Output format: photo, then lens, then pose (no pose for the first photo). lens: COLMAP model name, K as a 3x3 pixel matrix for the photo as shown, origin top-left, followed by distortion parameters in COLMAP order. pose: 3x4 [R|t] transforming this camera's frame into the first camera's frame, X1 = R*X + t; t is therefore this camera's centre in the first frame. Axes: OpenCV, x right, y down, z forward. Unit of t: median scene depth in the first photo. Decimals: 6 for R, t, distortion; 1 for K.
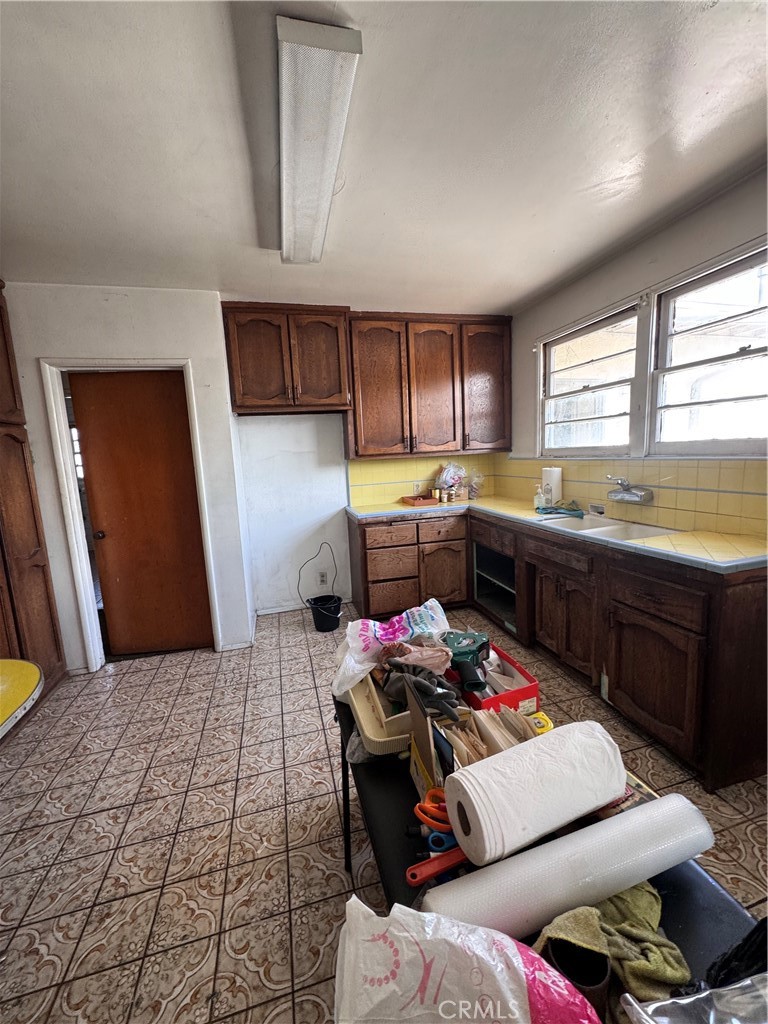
lens RADIAL K [[410.7, 0, 382.5], [0, 410.7, 511.1], [0, 0, 1]] dist [-0.000651, 0.000532]
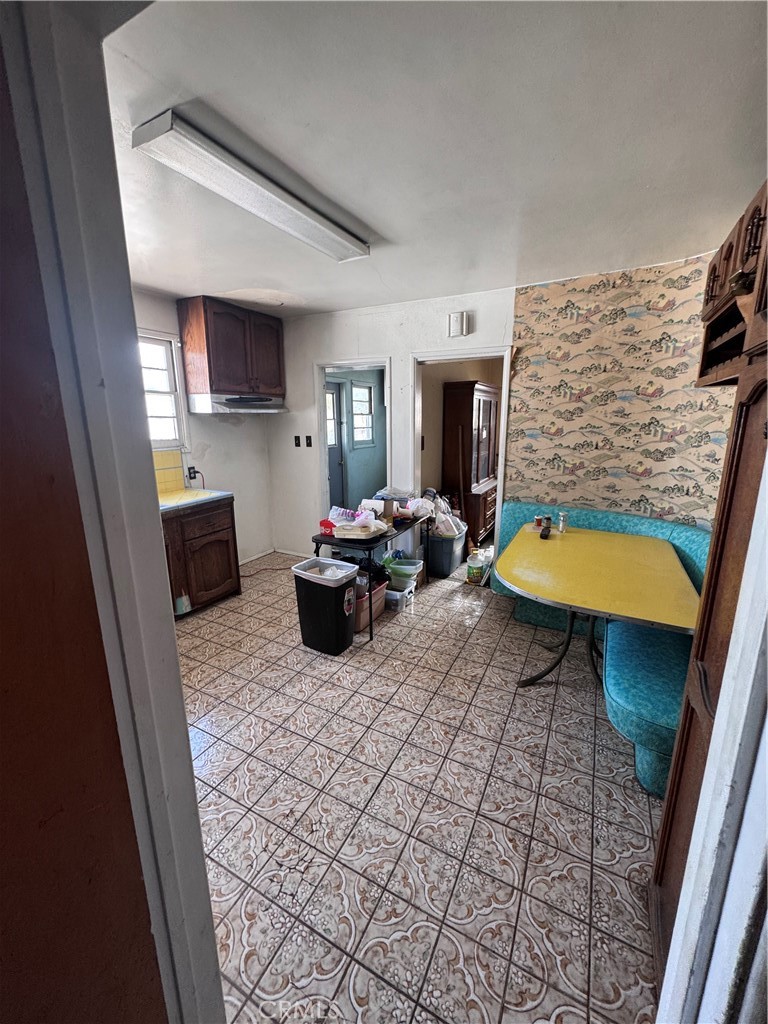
lens RADIAL K [[410.7, 0, 384.0], [0, 410.7, 510.8], [0, 0, 1]] dist [-0.000651, 0.000532]
pose [[-0.737373, -0.092437, 0.669131, -0.774066], [0.139021, 0.948619, 0.284245, -0.176583], [-0.661025, 0.302618, -0.686636, 1.156658]]
